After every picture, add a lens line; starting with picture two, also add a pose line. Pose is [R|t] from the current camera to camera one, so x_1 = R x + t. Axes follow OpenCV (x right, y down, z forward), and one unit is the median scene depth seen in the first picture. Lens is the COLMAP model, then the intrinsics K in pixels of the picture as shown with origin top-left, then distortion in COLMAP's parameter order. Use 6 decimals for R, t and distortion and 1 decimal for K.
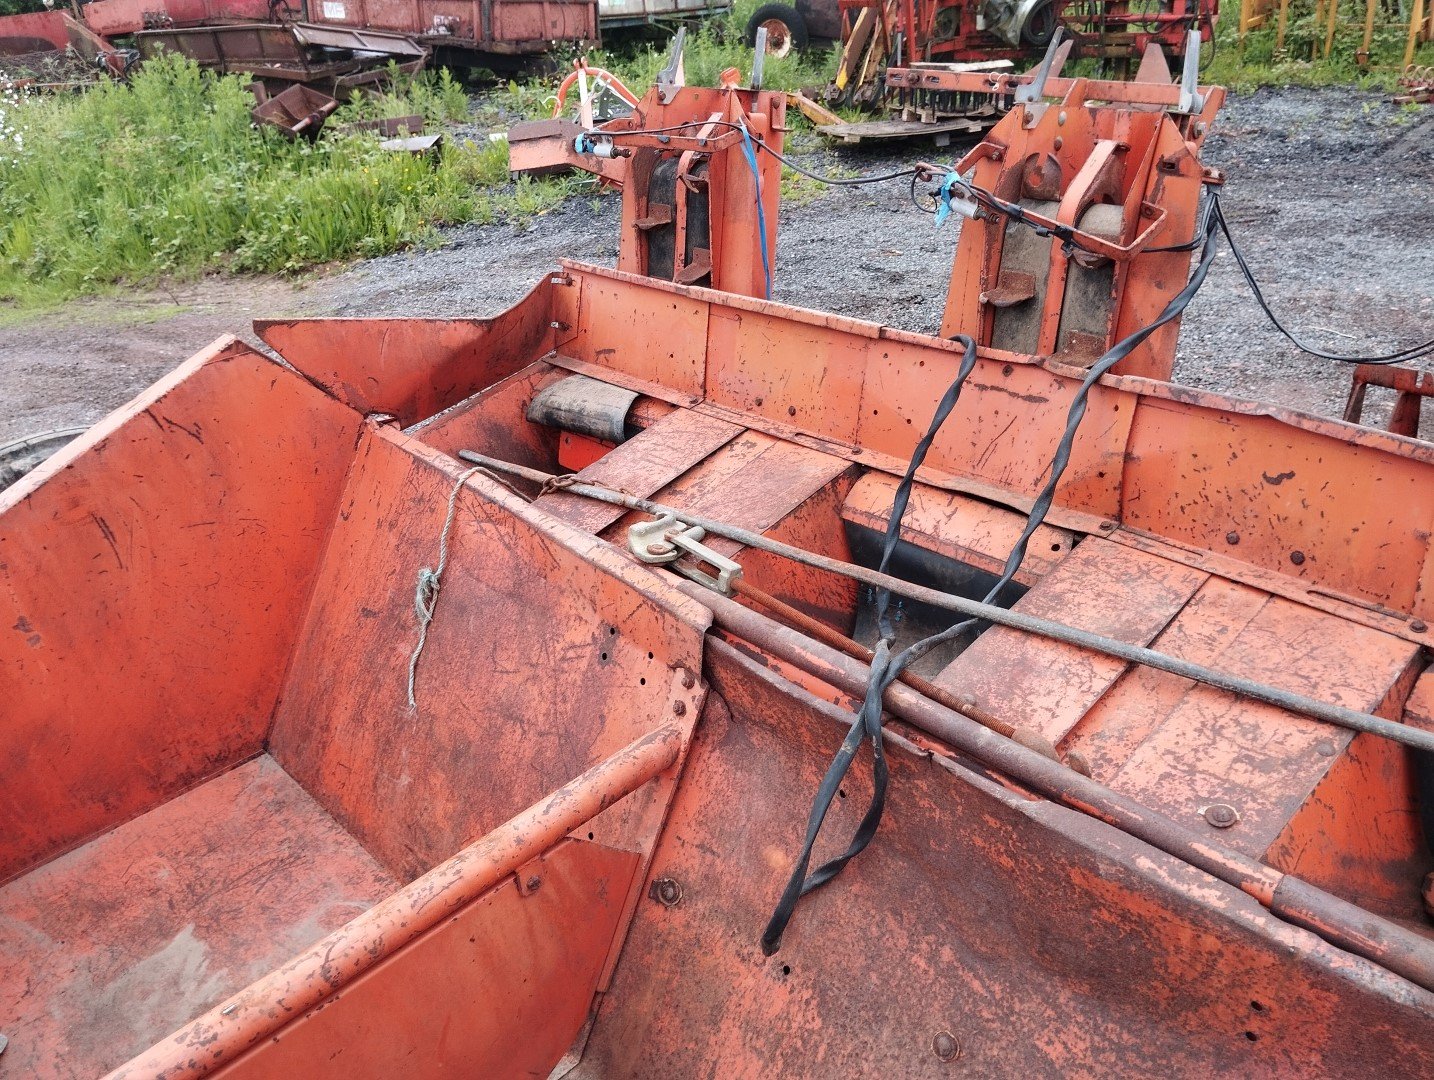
lens RADIAL K [[1177.7, 0, 717.0], [0, 1177.7, 540.0], [0, 0, 1]] dist [0.081716, -0.172267]
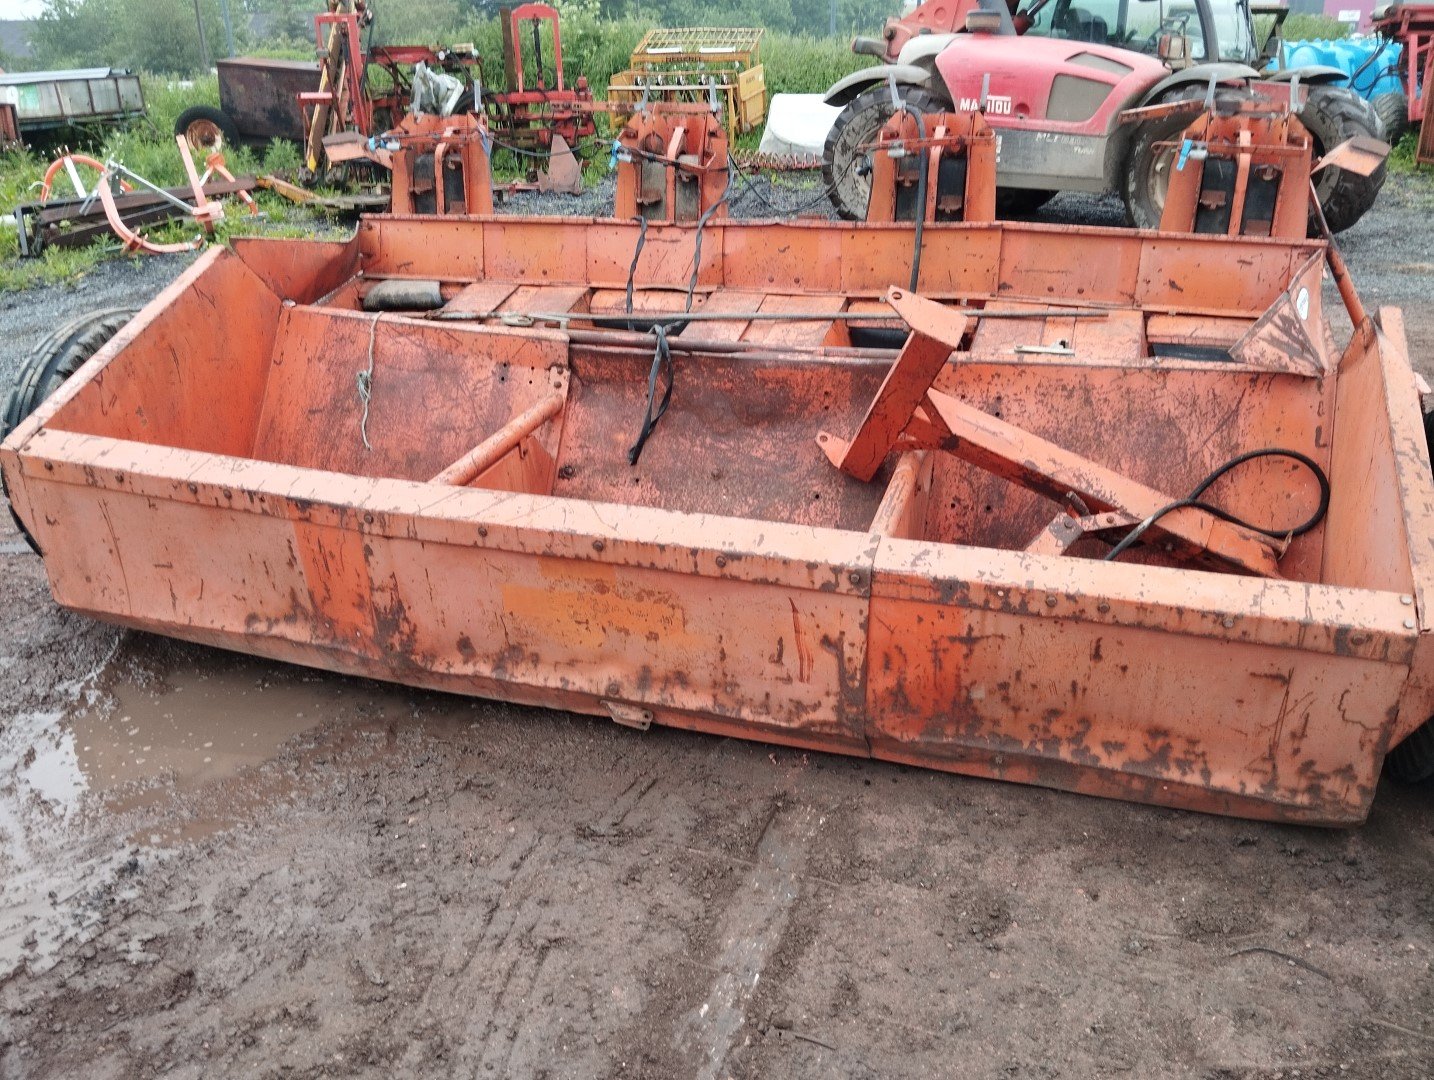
lens RADIAL K [[1177.7, 0, 717.0], [0, 1177.7, 540.0], [0, 0, 1]] dist [0.081716, -0.172267]
pose [[0.874681, -0.152619, 0.460044, -0.697836], [0.191794, 0.980647, -0.039329, 0.485104], [-0.445138, 0.122634, 0.887025, -0.838627]]
